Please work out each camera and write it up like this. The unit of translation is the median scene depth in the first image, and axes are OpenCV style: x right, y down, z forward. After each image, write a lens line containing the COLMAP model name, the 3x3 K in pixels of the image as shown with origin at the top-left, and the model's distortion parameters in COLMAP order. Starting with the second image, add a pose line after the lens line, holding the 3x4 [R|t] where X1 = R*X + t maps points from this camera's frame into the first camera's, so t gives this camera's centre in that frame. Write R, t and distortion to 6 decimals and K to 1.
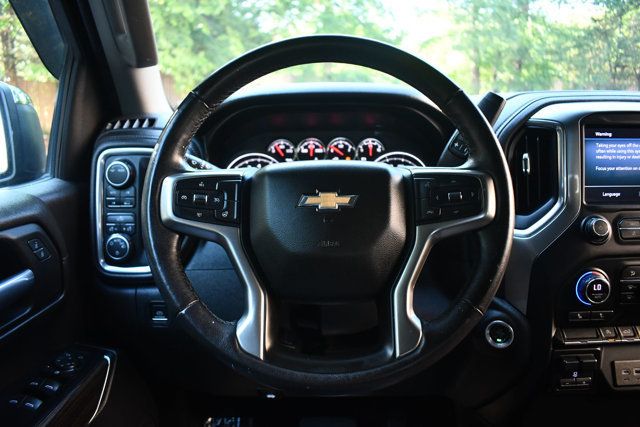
lens RADIAL K [[493.8, 0, 318.9], [0, 493.8, 204.7], [0, 0, 1]] dist [-0.091017, 0.003130]
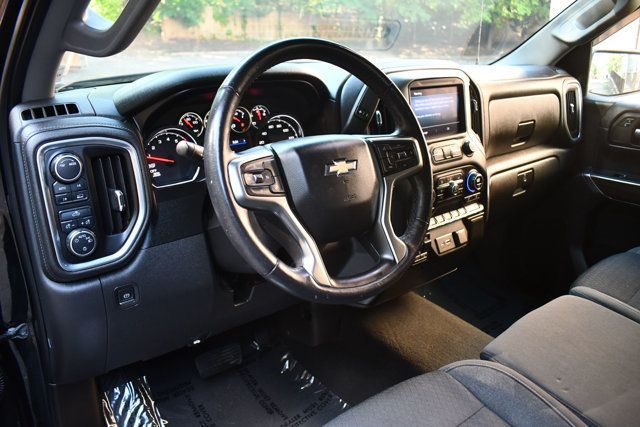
lens RADIAL K [[493.8, 0, 318.9], [0, 493.8, 204.7], [0, 0, 1]] dist [-0.091017, 0.003130]
pose [[0.782403, -0.192839, 0.592164, -0.623296], [0.105523, 0.978153, 0.179112, -0.114522], [-0.613767, -0.077651, 0.785659, -0.043565]]
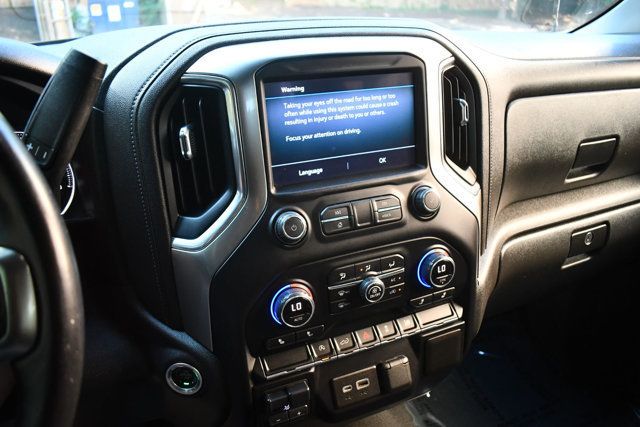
lens RADIAL K [[498.3, 0, 320.0], [0, 498.3, 213.5], [0, 0, 1]] dist [-0.098688, 0.008476]
pose [[0.911193, -0.162861, 0.378423, 0.328408], [0.078049, 0.970153, 0.229589, -0.134253], [-0.404519, -0.179664, 0.896708, 0.300835]]
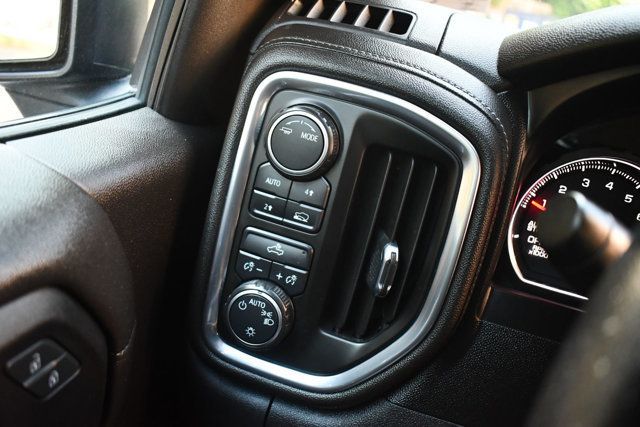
lens RADIAL K [[582.9, 0, 320.0], [0, 582.9, 213.5], [0, 0, 1]] dist [-0.091196, 0.001947]
pose [[0.942843, 0.278829, -0.182487, -0.308525], [-0.245396, 0.951438, 0.185866, -0.103180], [0.225450, -0.130461, 0.965480, 0.573489]]
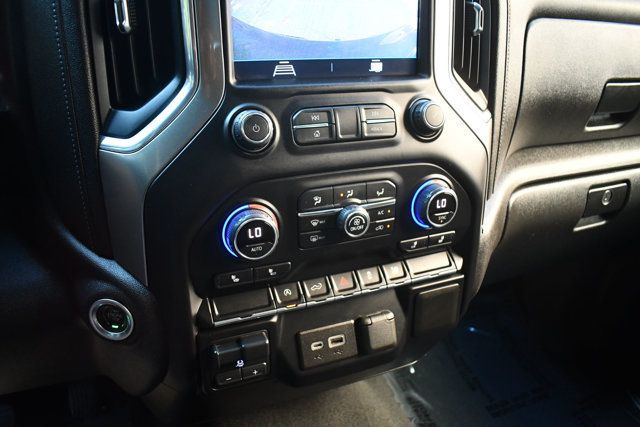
lens RADIAL K [[498.3, 0, 320.0], [0, 498.3, 213.5], [0, 0, 1]] dist [-0.098688, 0.008476]
pose [[0.912925, -0.127373, 0.387743, 0.400488], [0.021376, 0.963671, 0.266234, -0.008000], [-0.407568, -0.234763, 0.882482, 0.416400]]
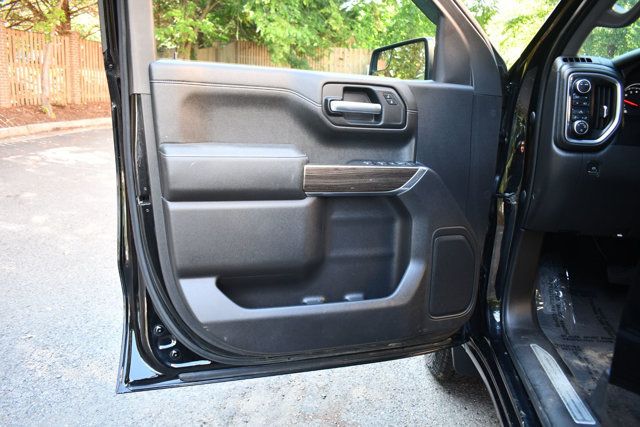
lens RADIAL K [[498.3, 0, 320.0], [0, 498.3, 213.5], [0, 0, 1]] dist [-0.098688, 0.008476]
pose [[0.990440, 0.069154, -0.119359, -1.172615], [-0.061761, 0.996000, 0.064568, 0.359513], [0.123347, -0.056579, 0.990749, -0.927704]]
